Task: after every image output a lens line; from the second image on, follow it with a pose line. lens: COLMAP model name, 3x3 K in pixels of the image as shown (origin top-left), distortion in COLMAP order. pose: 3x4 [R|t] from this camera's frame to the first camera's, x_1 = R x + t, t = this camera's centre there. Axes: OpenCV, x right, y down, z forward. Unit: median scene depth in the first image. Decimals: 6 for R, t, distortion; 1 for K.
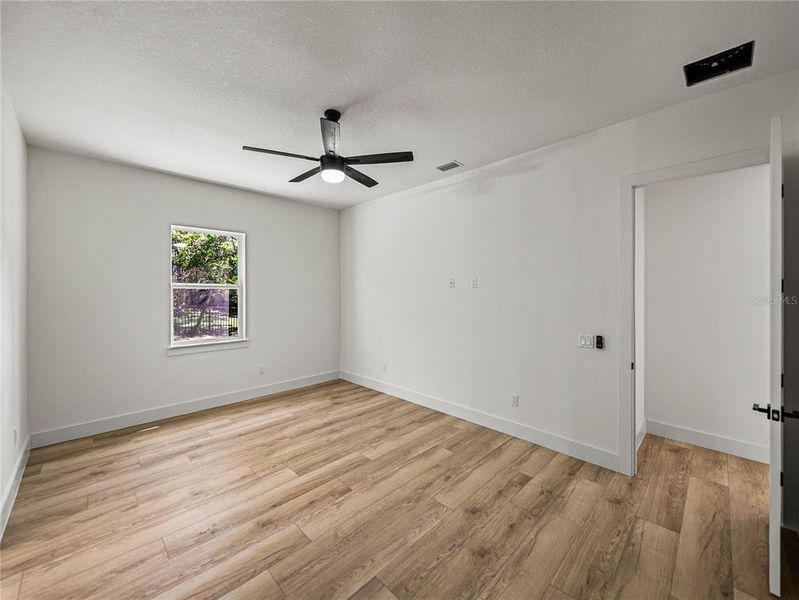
lens RADIAL K [[317.9, 0, 399.6], [0, 317.9, 290.3], [0, 0, 1]] dist [0.000327, 0.000019]
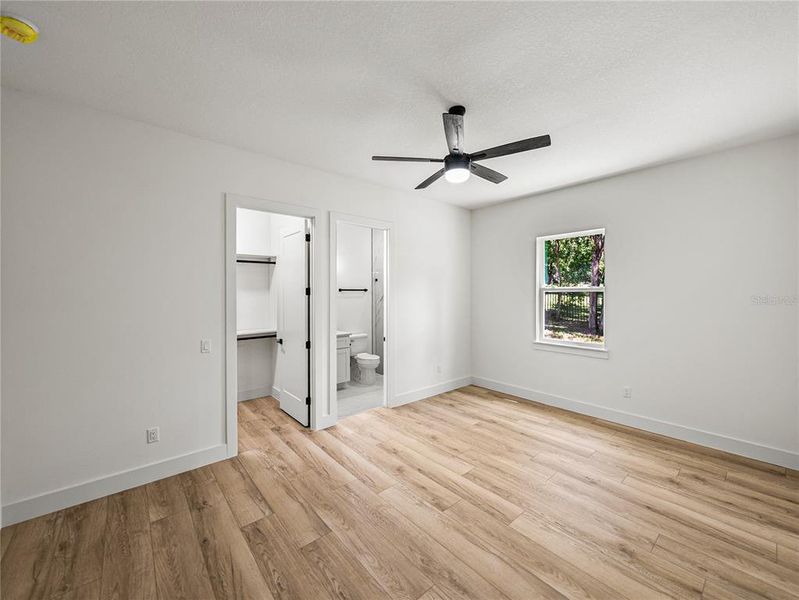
lens RADIAL K [[323.1, 0, 402.8], [0, 323.1, 292.0], [0, 0, 1]] dist [-0.001492, -0.000234]
pose [[-0.070515, 0.001294, -0.997510, 0.686722], [0.005714, 0.999983, 0.000893, -0.009518], [0.997494, -0.005637, -0.070521, 0.823676]]
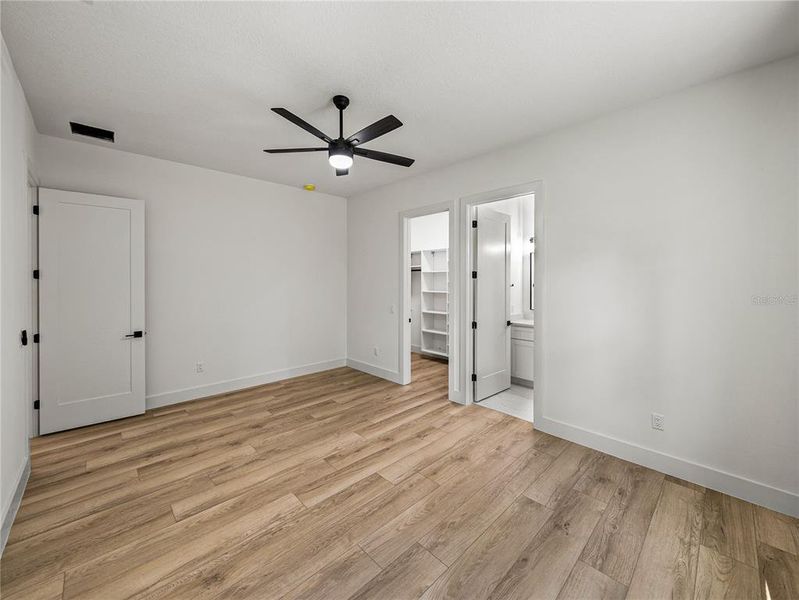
lens RADIAL K [[317.9, 0, 399.6], [0, 317.9, 290.3], [0, 0, 1]] dist [0.000327, 0.000019]
pose [[-0.999830, -0.001172, 0.018412, -0.371825], [-0.000683, 0.999647, 0.026546, 0.015066], [-0.018436, 0.026529, -0.999478, 1.792292]]
